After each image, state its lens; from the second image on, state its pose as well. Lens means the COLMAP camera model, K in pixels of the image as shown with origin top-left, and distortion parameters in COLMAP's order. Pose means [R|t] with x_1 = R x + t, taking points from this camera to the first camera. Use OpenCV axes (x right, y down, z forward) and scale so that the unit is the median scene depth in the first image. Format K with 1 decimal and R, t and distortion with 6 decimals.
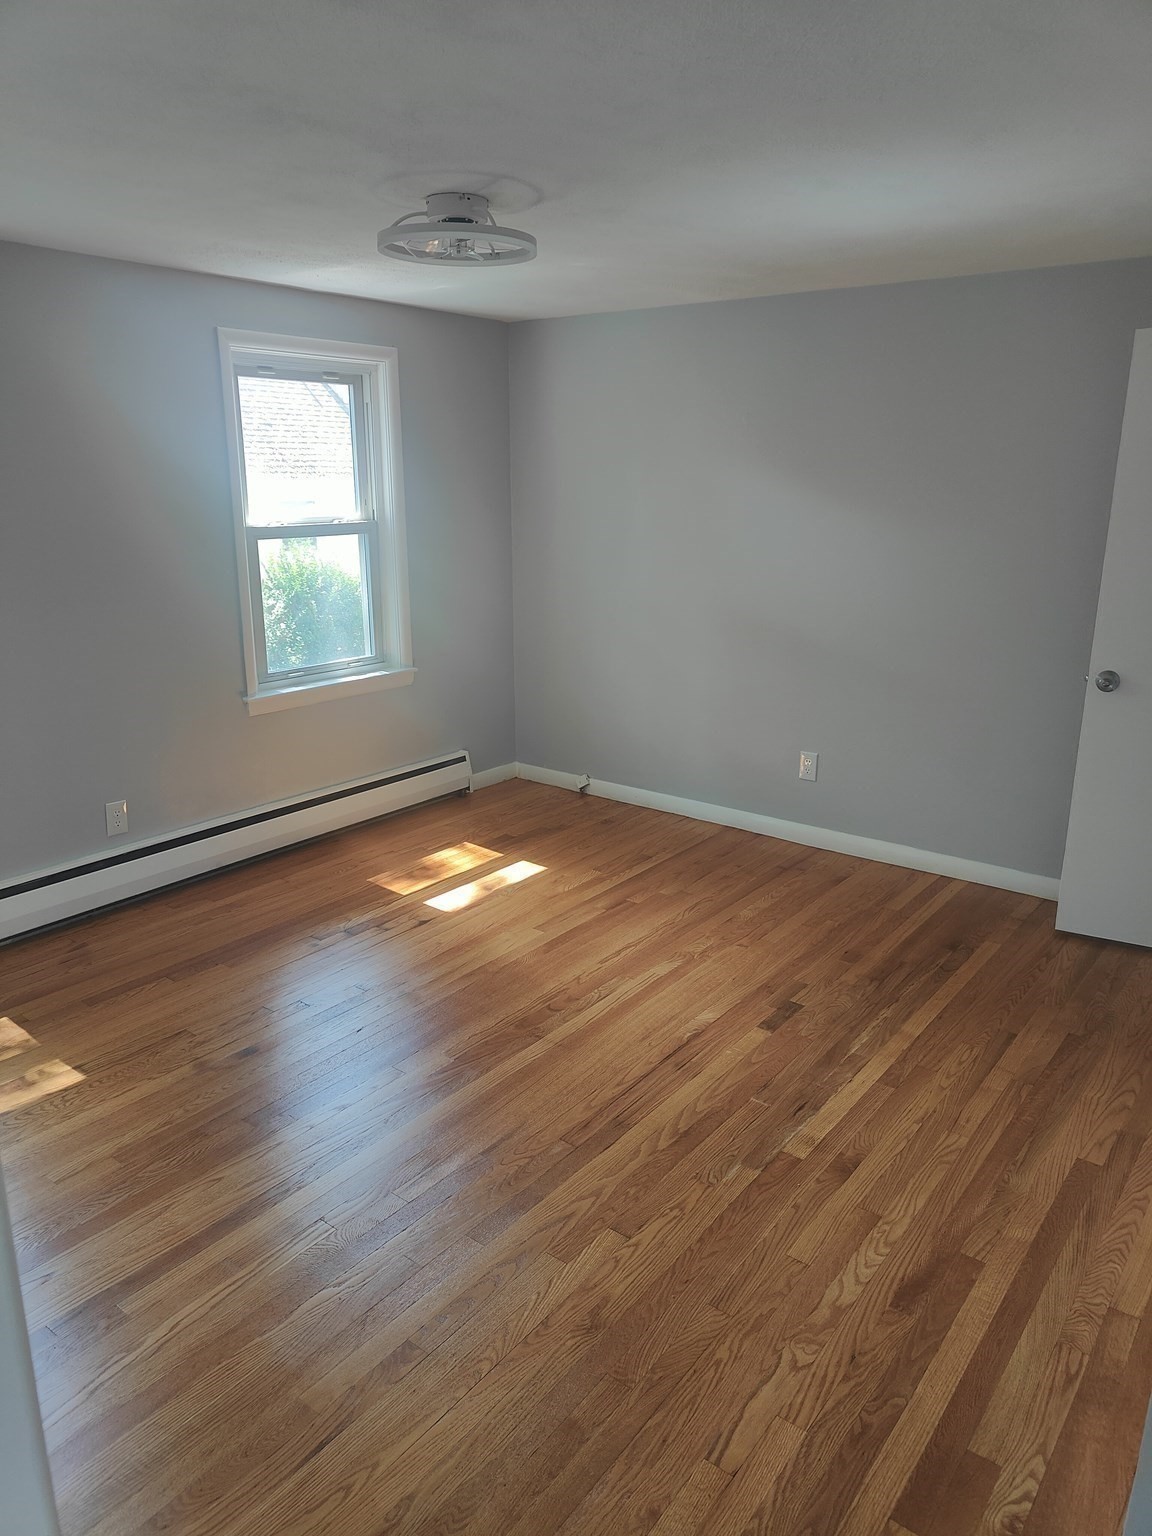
lens RADIAL K [[1069.6, 0, 586.5], [0, 1069.6, 771.8], [0, 0, 1]] dist [0.013184, -0.000632]
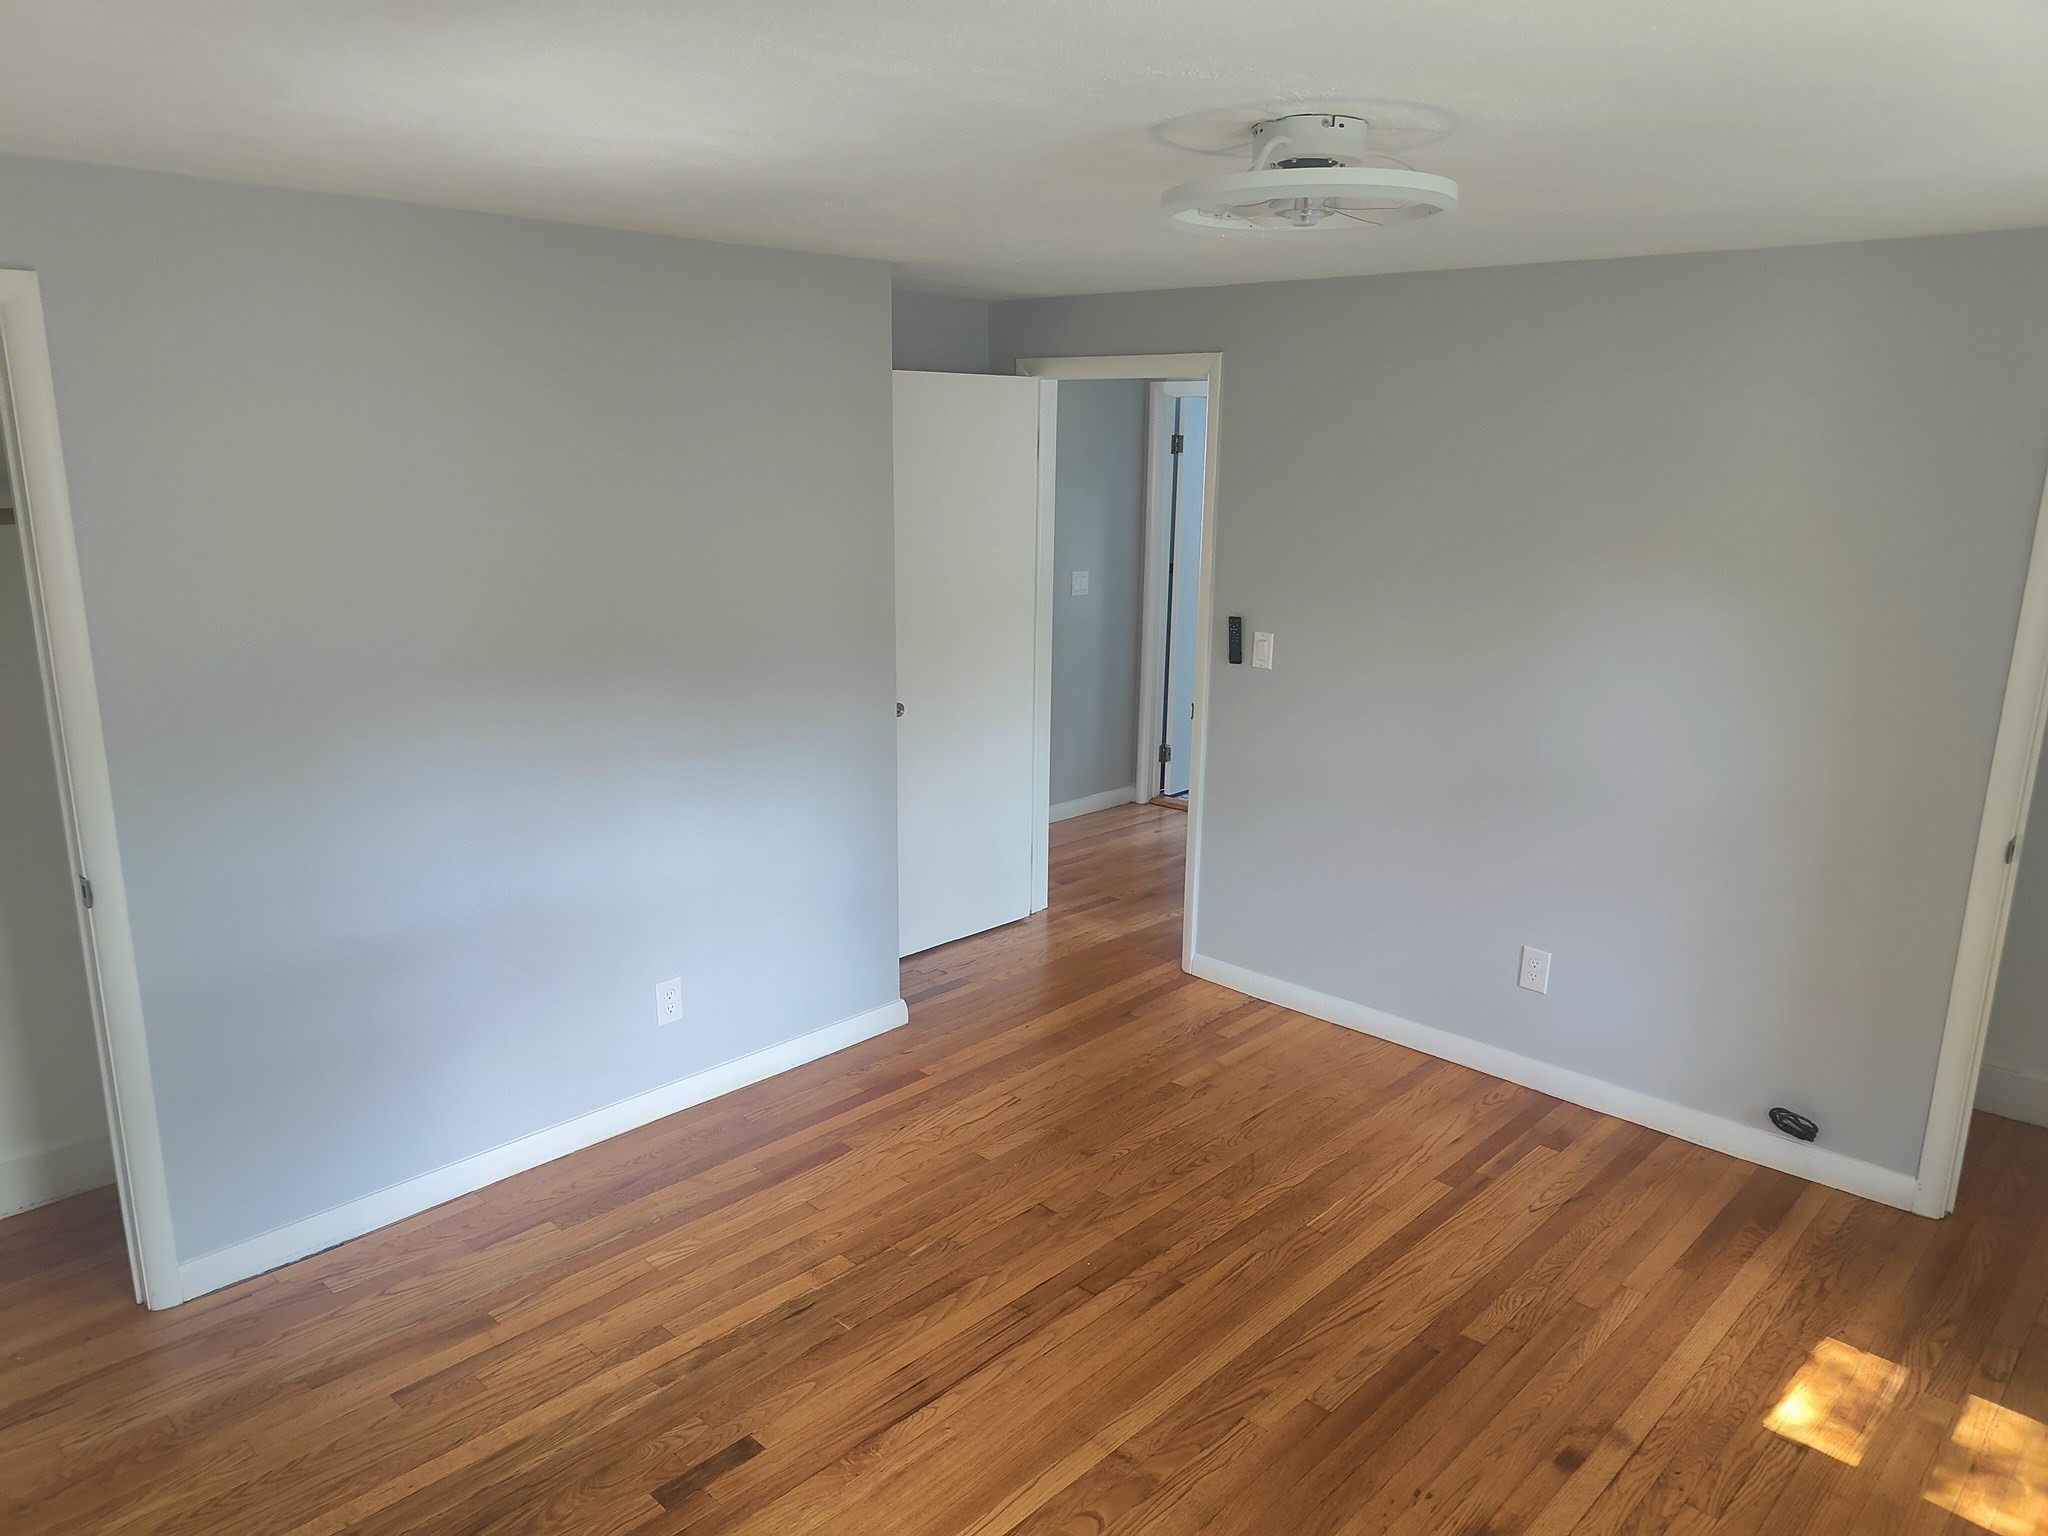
lens RADIAL K [[1426.2, 0, 1024.0], [0, 1426.2, 768.0], [0, 0, 1]] dist [0.013184, -0.000632]
pose [[-0.993915, -0.046753, 0.099738, -0.046904], [0.007144, 0.876192, 0.481909, -0.447630], [-0.109920, 0.479689, -0.870526, 1.354549]]
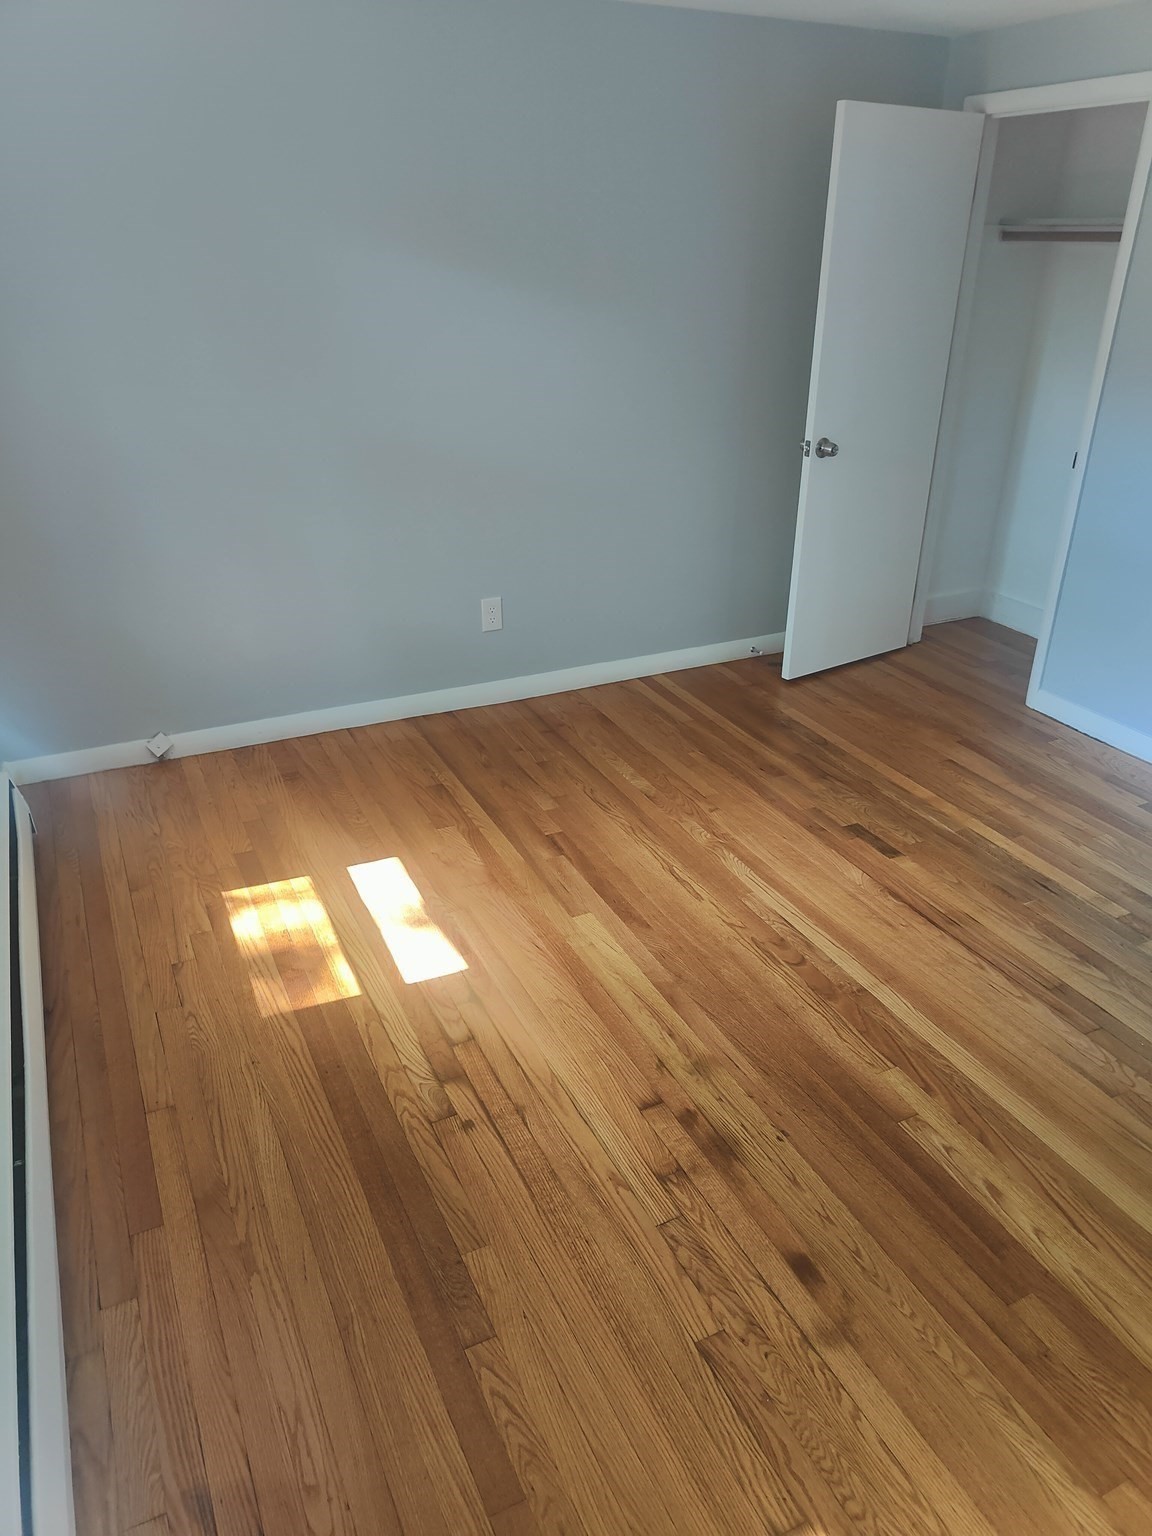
lens RADIAL K [[1069.6, 0, 586.5], [0, 1069.6, 771.8], [0, 0, 1]] dist [0.013184, -0.000632]
pose [[0.442202, -0.403680, 0.800937, -0.640161], [0.236740, 0.913854, 0.329886, -0.199295], [-0.865108, 0.043738, 0.499675, 0.670372]]
